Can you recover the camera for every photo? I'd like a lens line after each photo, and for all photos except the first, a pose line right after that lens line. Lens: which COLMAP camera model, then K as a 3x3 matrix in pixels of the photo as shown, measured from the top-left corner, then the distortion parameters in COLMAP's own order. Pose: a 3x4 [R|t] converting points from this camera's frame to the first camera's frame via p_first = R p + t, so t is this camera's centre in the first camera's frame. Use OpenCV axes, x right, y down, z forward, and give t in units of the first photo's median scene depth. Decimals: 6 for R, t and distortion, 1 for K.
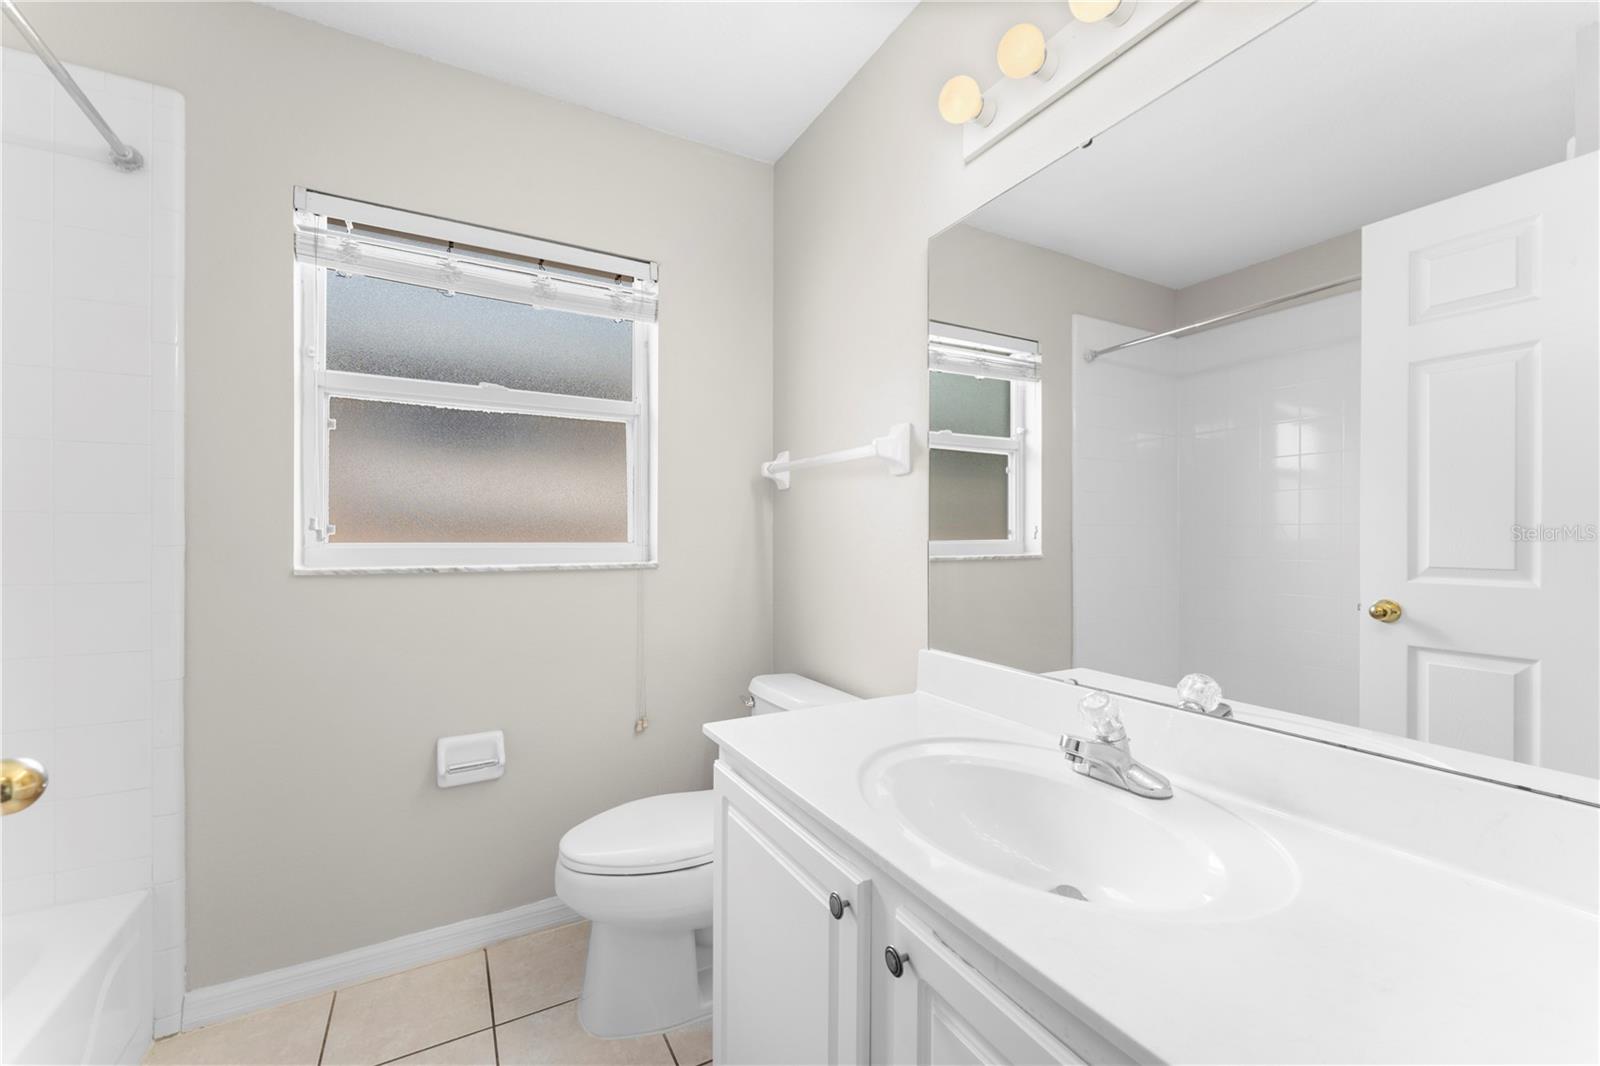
lens RADIAL K [[645.6, 0, 800.9], [0, 645.6, 535.2], [0, 0, 1]] dist [-0.000708, -0.000279]
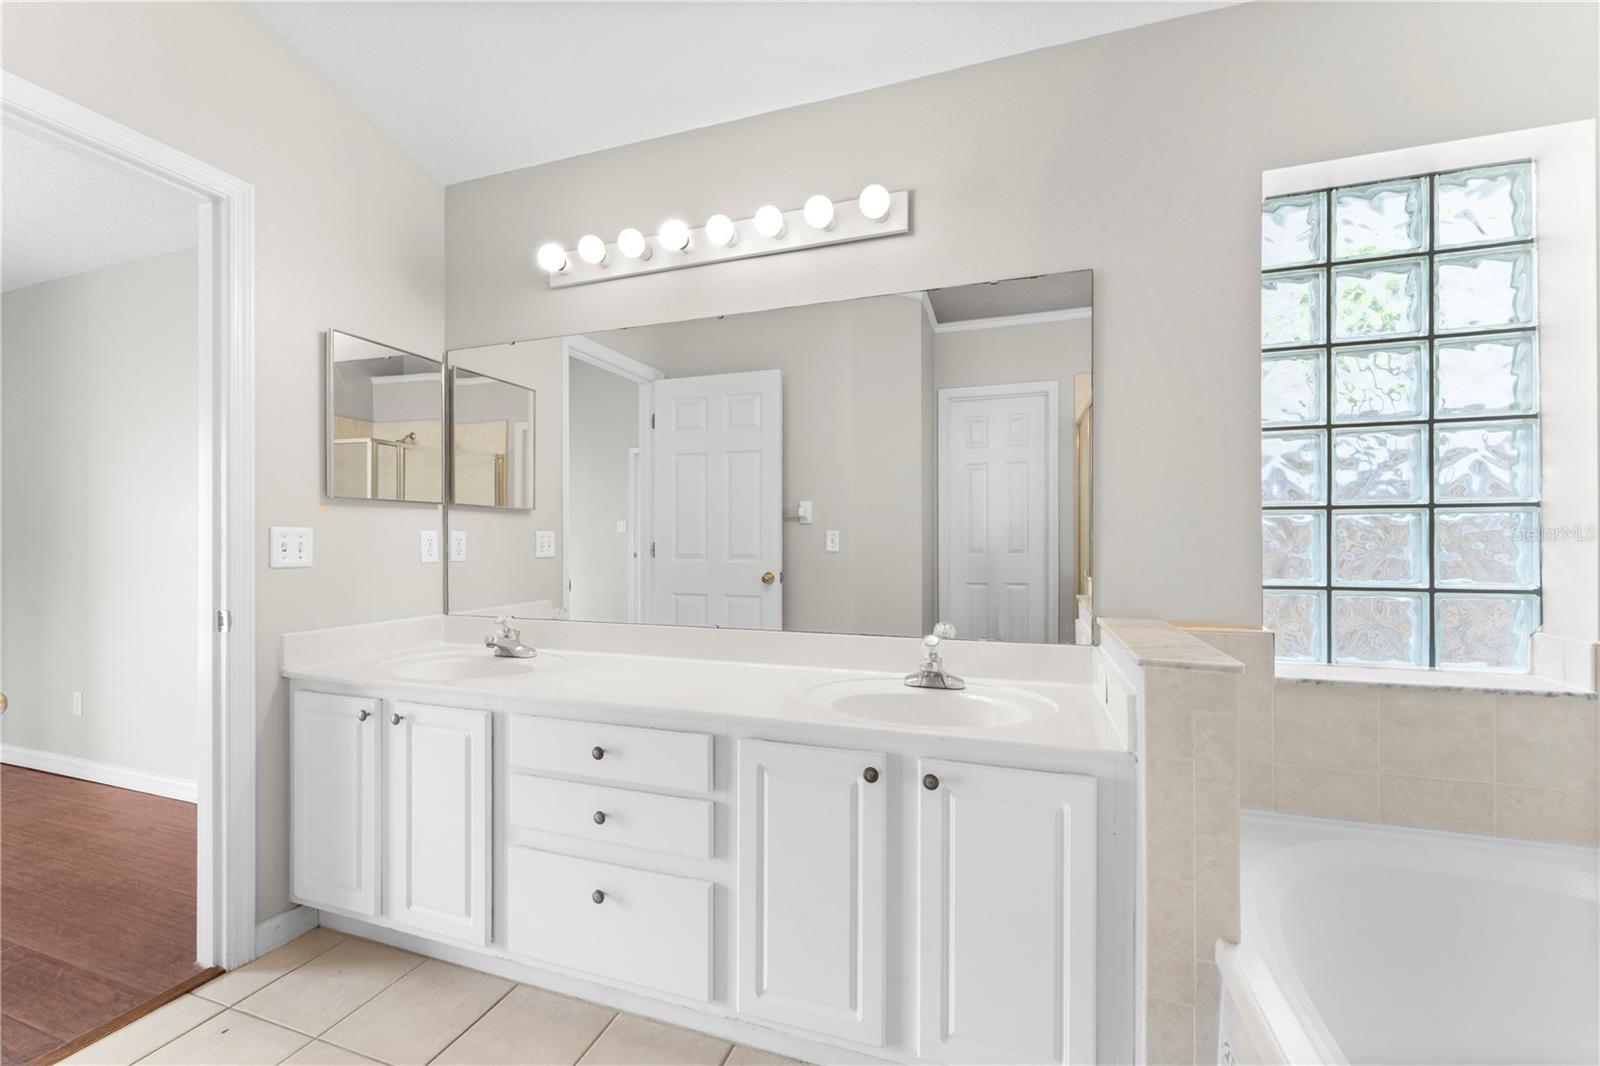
lens RADIAL K [[645.6, 0, 798.0], [0, 645.6, 539.8], [0, 0, 1]] dist [-0.000708, -0.000279]
pose [[0.744827, 0.000947, 0.667257, -0.265550], [-0.002117, 0.999997, 0.000944, -0.006480], [-0.667254, -0.002116, 0.744827, -1.383130]]
